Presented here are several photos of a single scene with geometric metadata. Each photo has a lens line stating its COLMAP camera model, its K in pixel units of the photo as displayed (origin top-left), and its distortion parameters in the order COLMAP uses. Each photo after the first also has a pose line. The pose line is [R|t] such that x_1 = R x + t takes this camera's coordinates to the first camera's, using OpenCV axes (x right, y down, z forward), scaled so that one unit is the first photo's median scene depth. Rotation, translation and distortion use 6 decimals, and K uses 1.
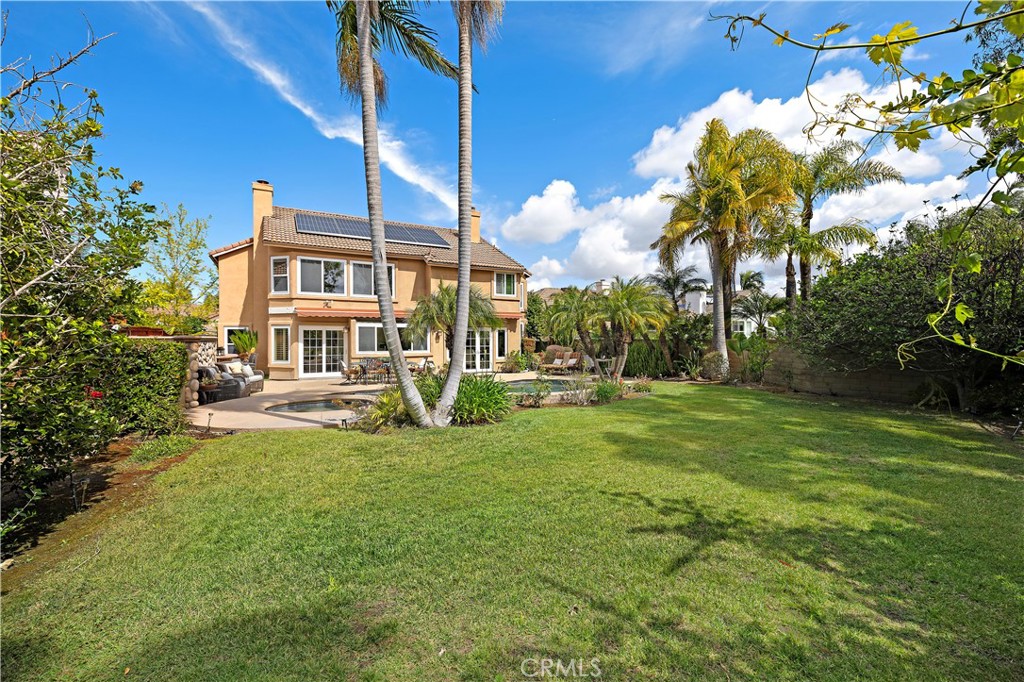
lens RADIAL K [[431.4, 0, 512.0], [0, 431.4, 341.0], [0, 0, 1]] dist [0.001186, -0.002648]
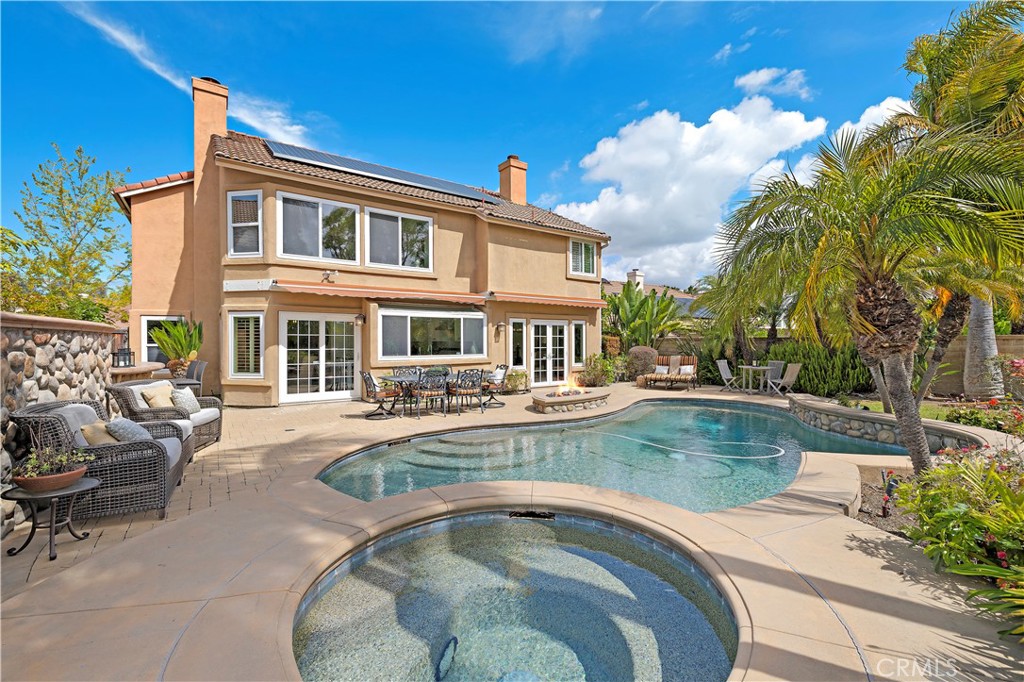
lens RADIAL K [[431.4, 0, 512.0], [0, 431.4, 341.0], [0, 0, 1]] dist [0.001186, -0.002648]
pose [[0.994270, -0.002014, 0.106878, -0.236262], [0.002887, 0.999964, -0.008020, 0.008083], [-0.106858, 0.008282, 0.994240, 0.377256]]
